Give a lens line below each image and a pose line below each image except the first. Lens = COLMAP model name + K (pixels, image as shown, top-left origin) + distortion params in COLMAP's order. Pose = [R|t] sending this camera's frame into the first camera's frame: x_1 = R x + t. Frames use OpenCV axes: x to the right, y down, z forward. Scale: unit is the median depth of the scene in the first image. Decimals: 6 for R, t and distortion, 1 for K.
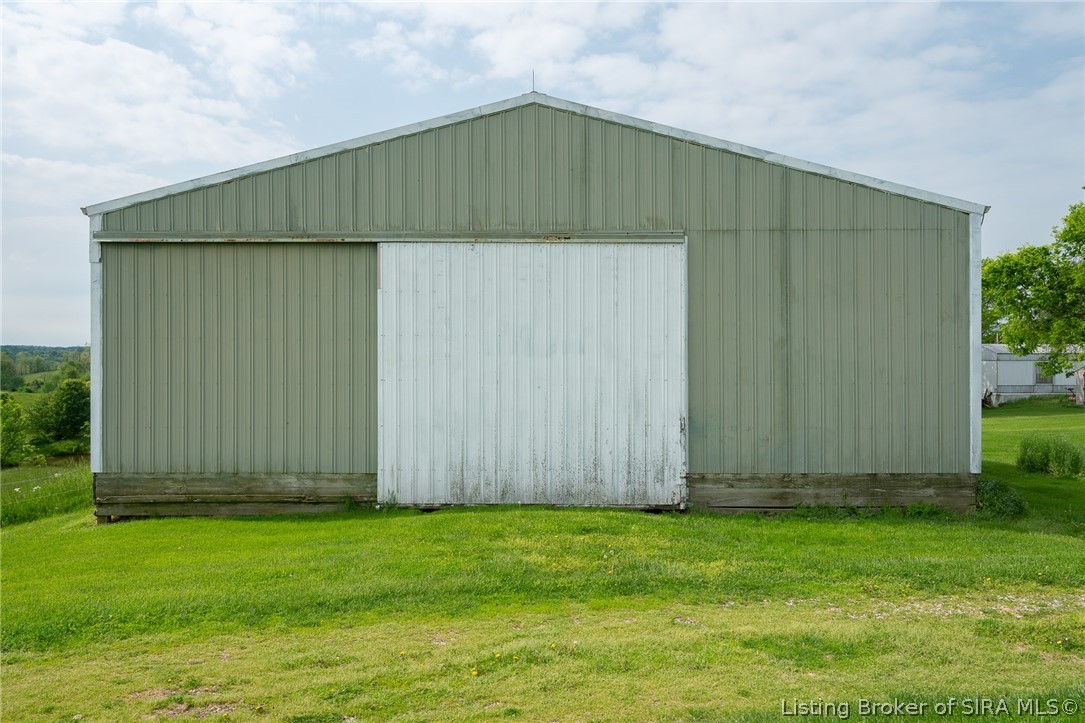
lens RADIAL K [[948.9, 0, 542.5], [0, 948.9, 361.5], [0, 0, 1]] dist [0.000375, 0.010934]
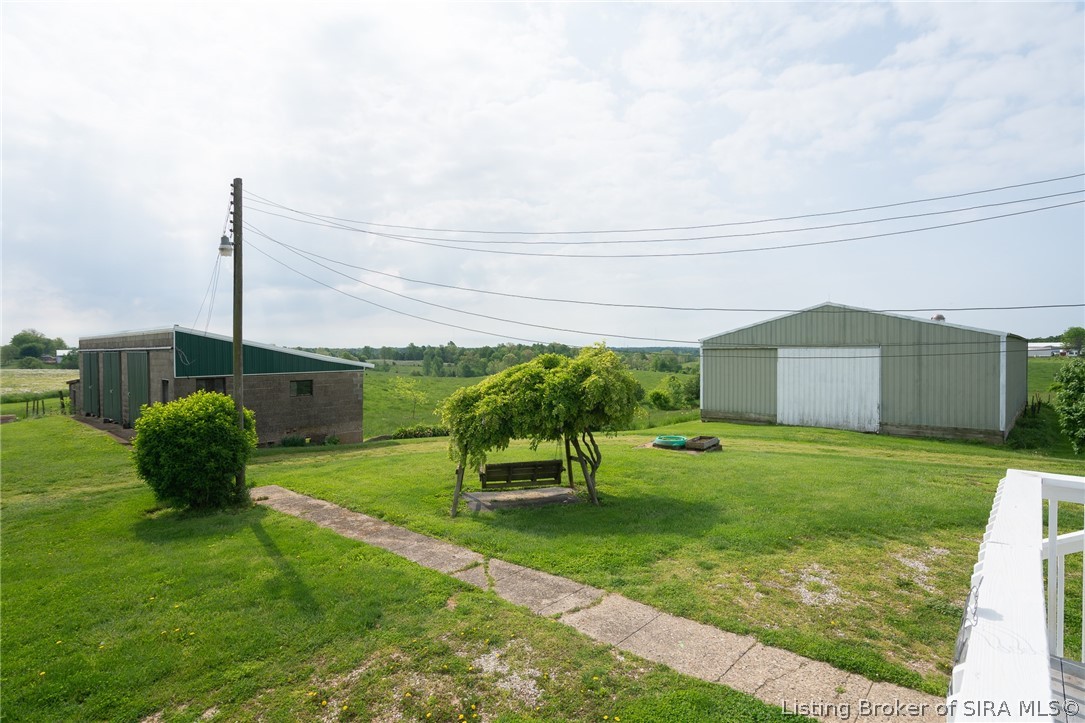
lens RADIAL K [[549.3, 0, 542.5], [0, 549.3, 361.5], [0, 0, 1]] dist [0.000664, 0.000531]
pose [[0.743279, 0.008559, -0.668927, 0.530472], [-0.005424, 0.999962, 0.006768, -0.085447], [0.668959, -0.001403, 0.743298, -1.068166]]
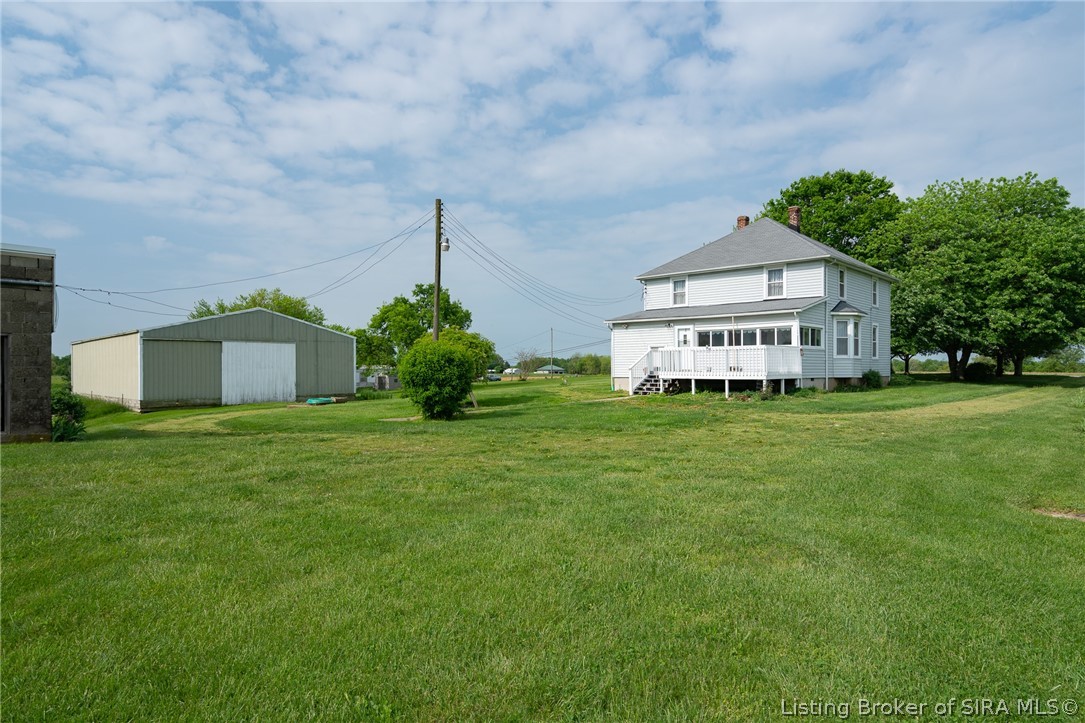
lens RADIAL K [[650.1, 0, 542.5], [0, 650.1, 361.5], [0, 0, 1]] dist [-0.000904, -0.000110]
pose [[0.722737, 0.003562, 0.691115, -1.111796], [0.012017, 0.999771, -0.017719, 0.028476], [-0.691019, 0.021112, 0.722528, -1.988872]]
